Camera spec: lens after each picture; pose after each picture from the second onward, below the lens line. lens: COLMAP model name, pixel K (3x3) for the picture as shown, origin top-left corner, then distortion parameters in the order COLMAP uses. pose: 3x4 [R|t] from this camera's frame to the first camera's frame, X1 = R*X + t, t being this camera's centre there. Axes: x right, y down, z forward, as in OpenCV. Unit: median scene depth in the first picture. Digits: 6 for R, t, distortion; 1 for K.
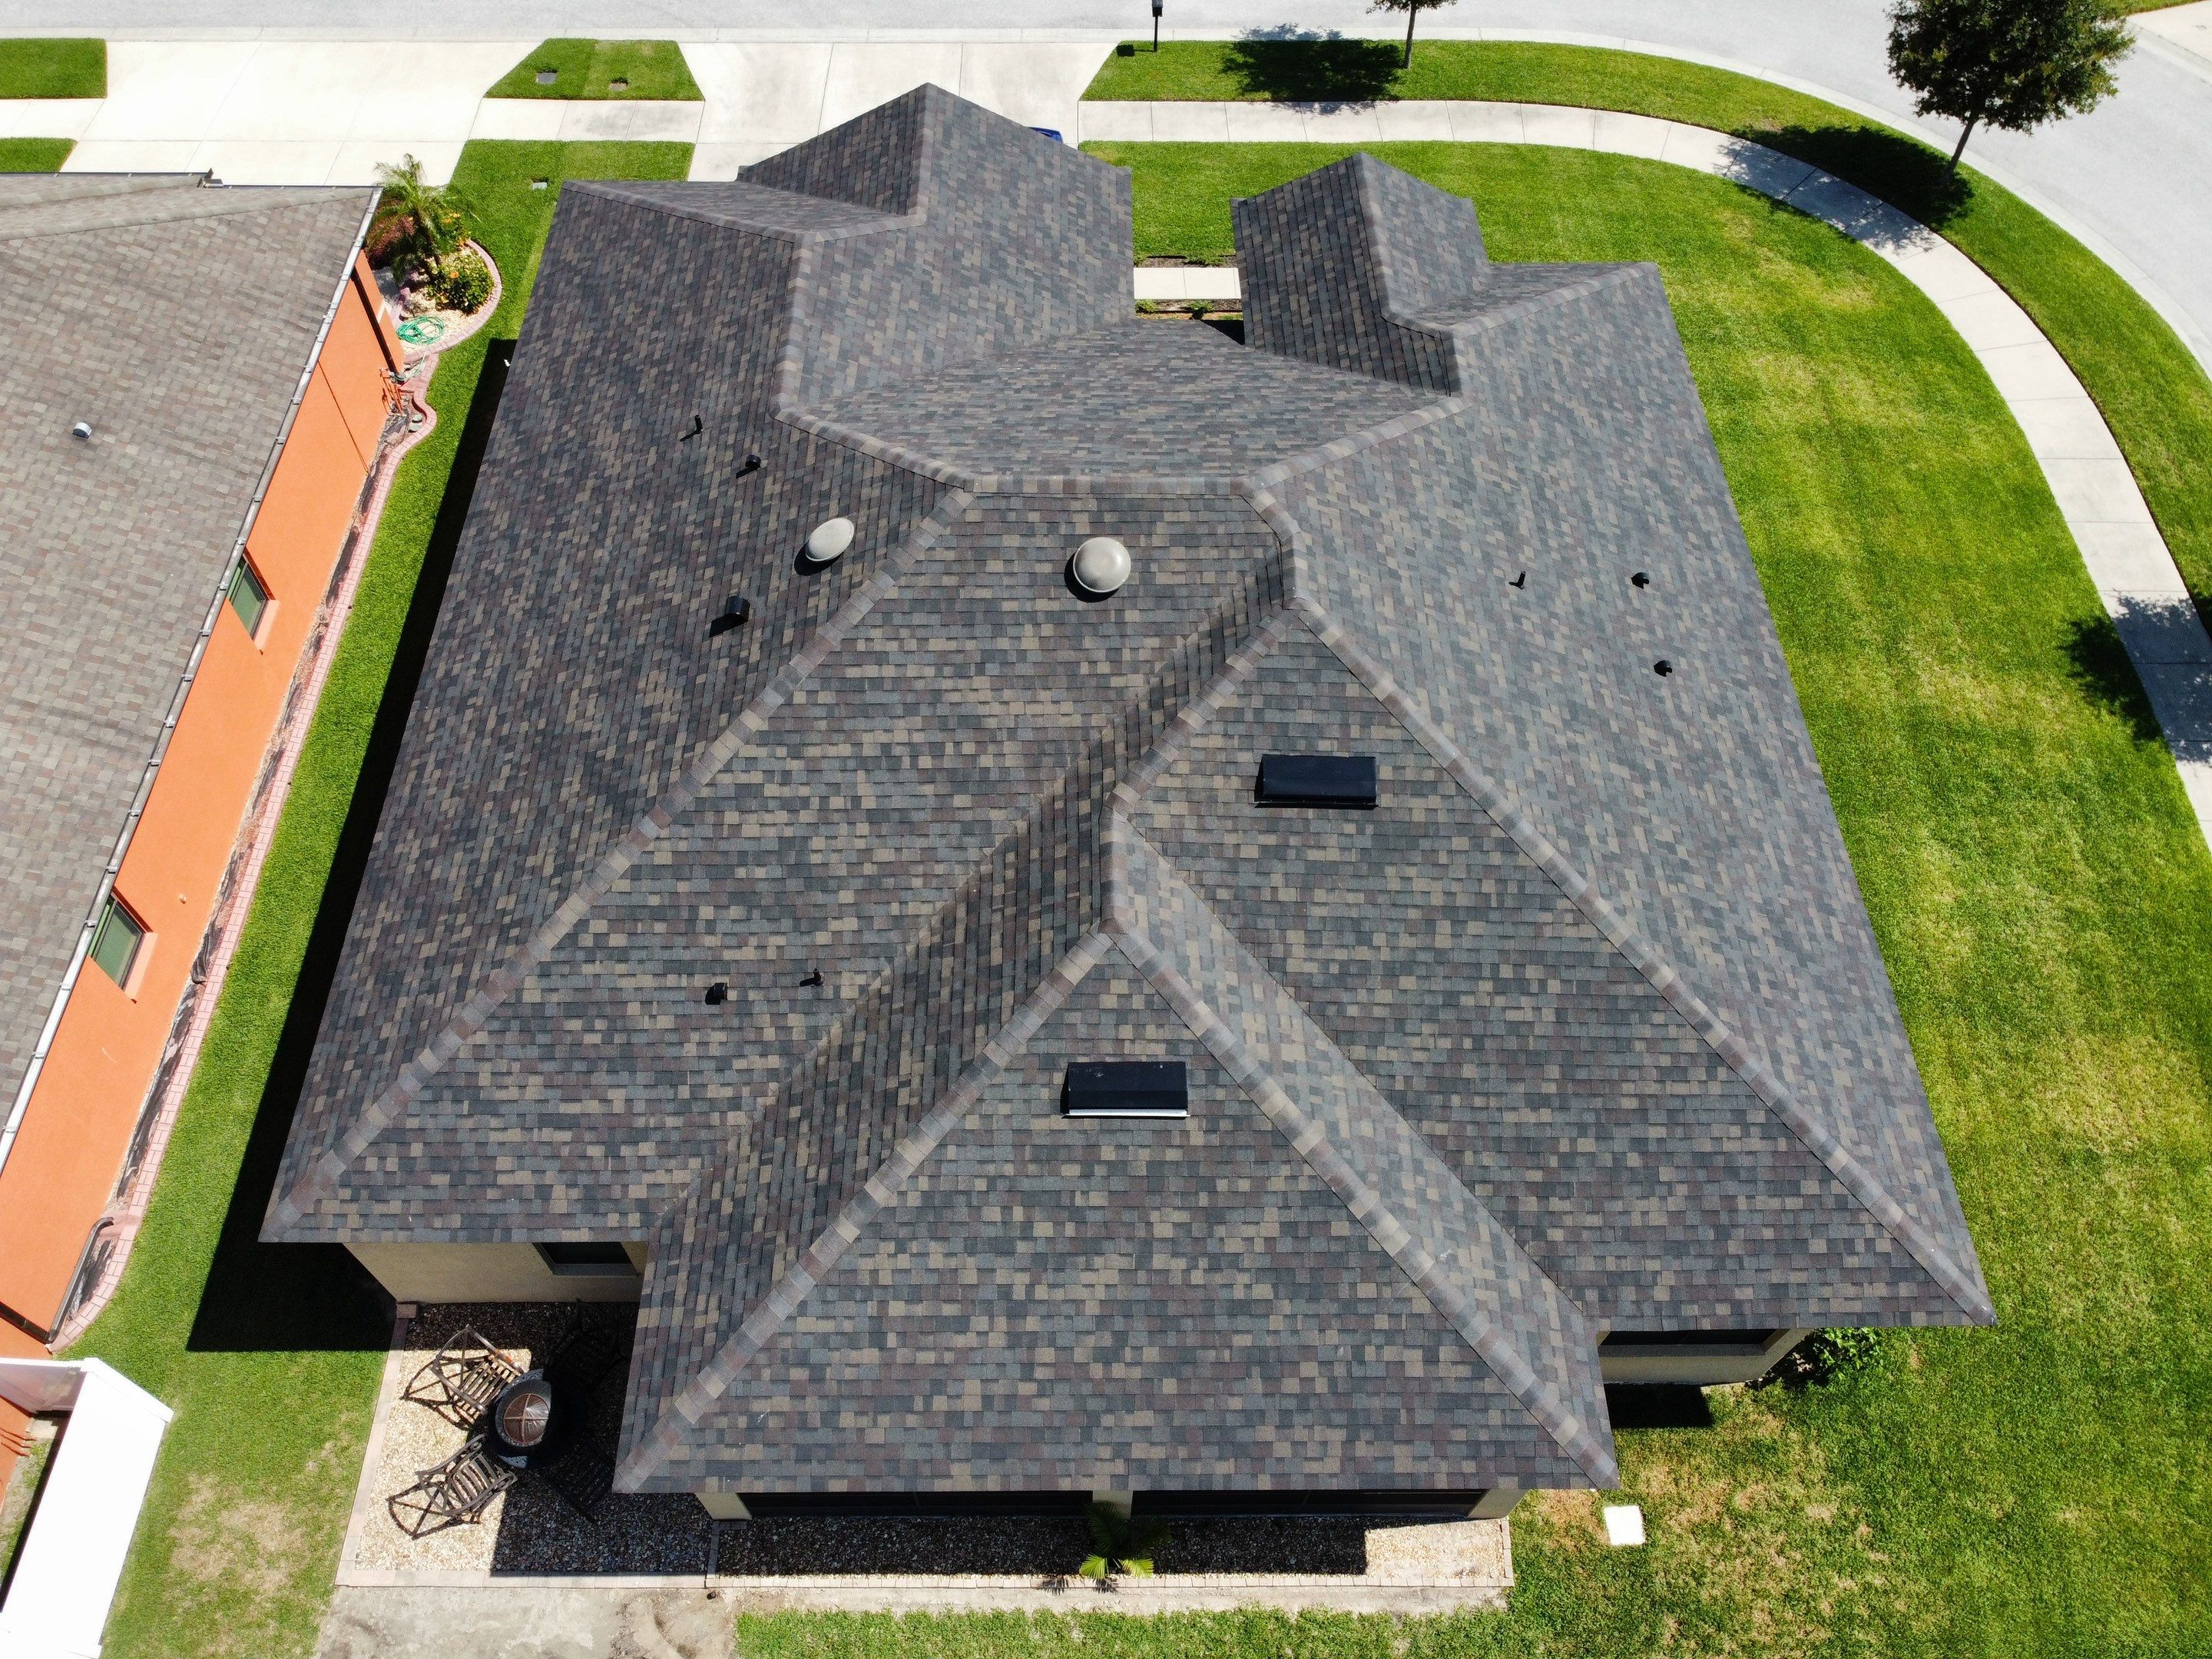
lens RADIAL K [[1677.9, 0, 1070.0], [0, 1677.9, 805.1], [0, 0, 1]] dist [-0.006415, -0.008628]
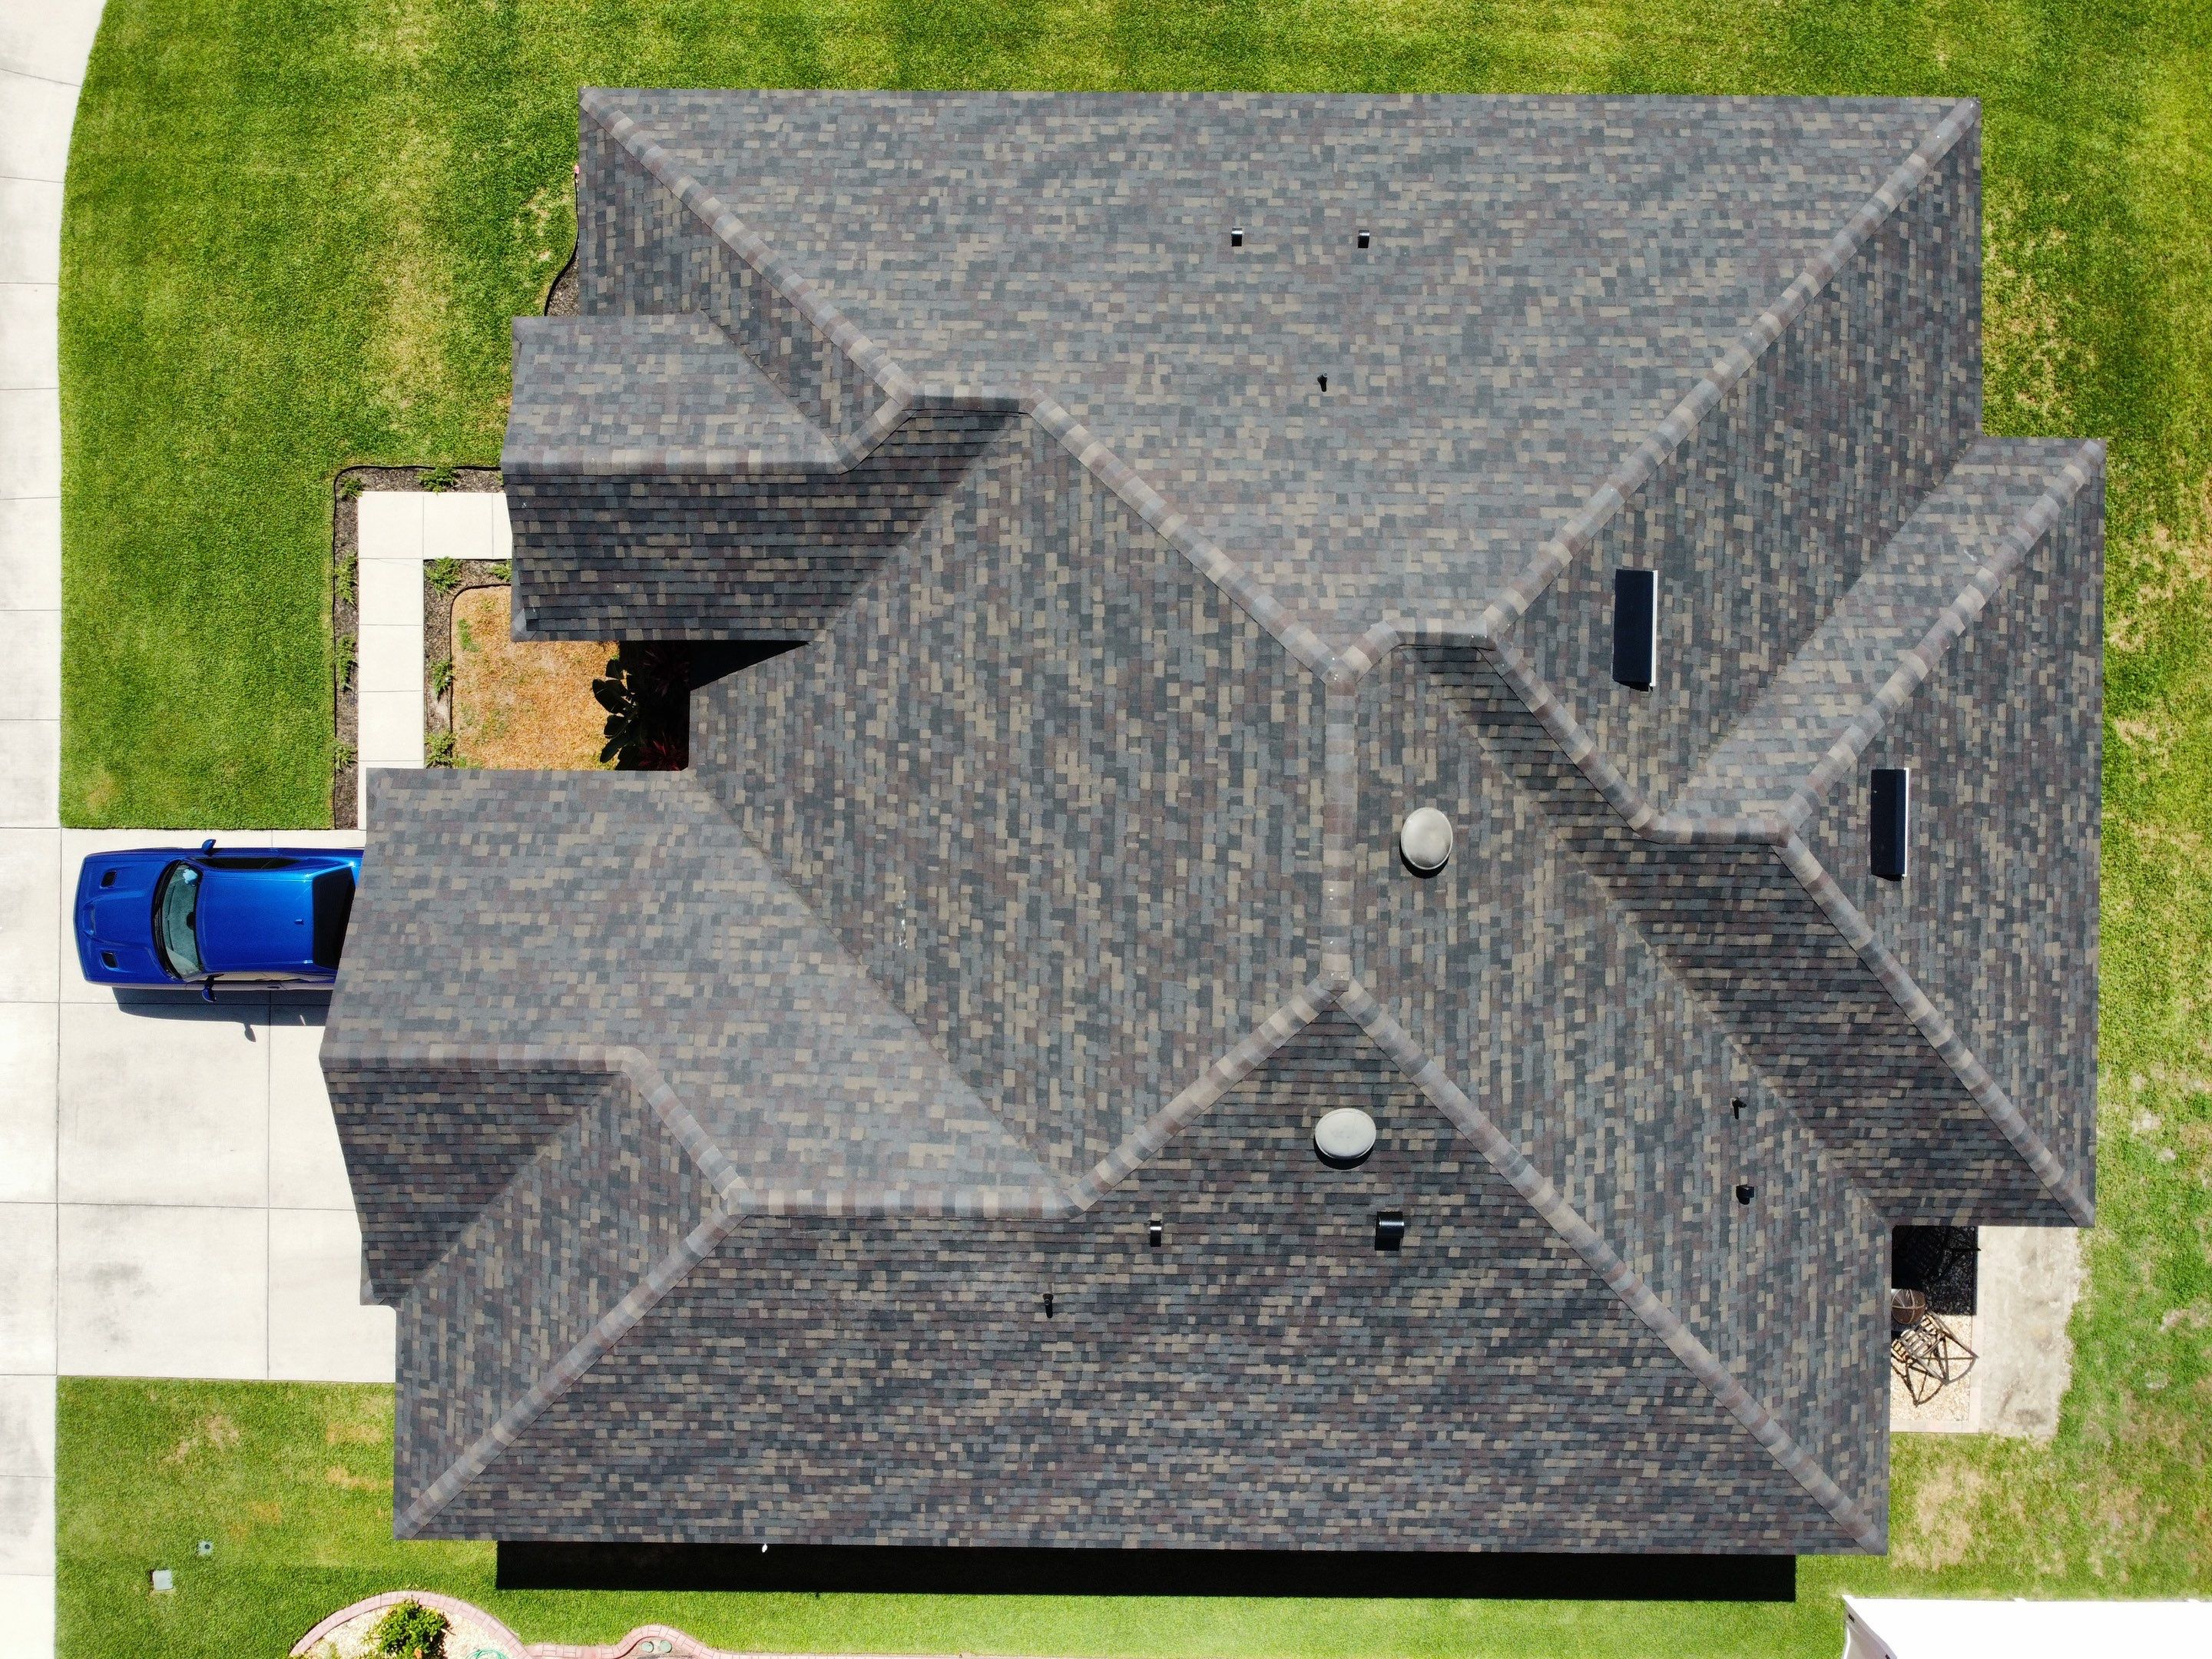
lens RADIAL K [[1674.7, 0, 1076.5], [0, 1674.7, 813.7], [0, 0, 1]] dist [-0.002236, -0.010585]
pose [[0.010592, -0.999924, -0.006381, 0.037006], [0.817946, 0.004994, 0.575274, -0.834030], [-0.575198, -0.011313, 0.817936, 0.350068]]
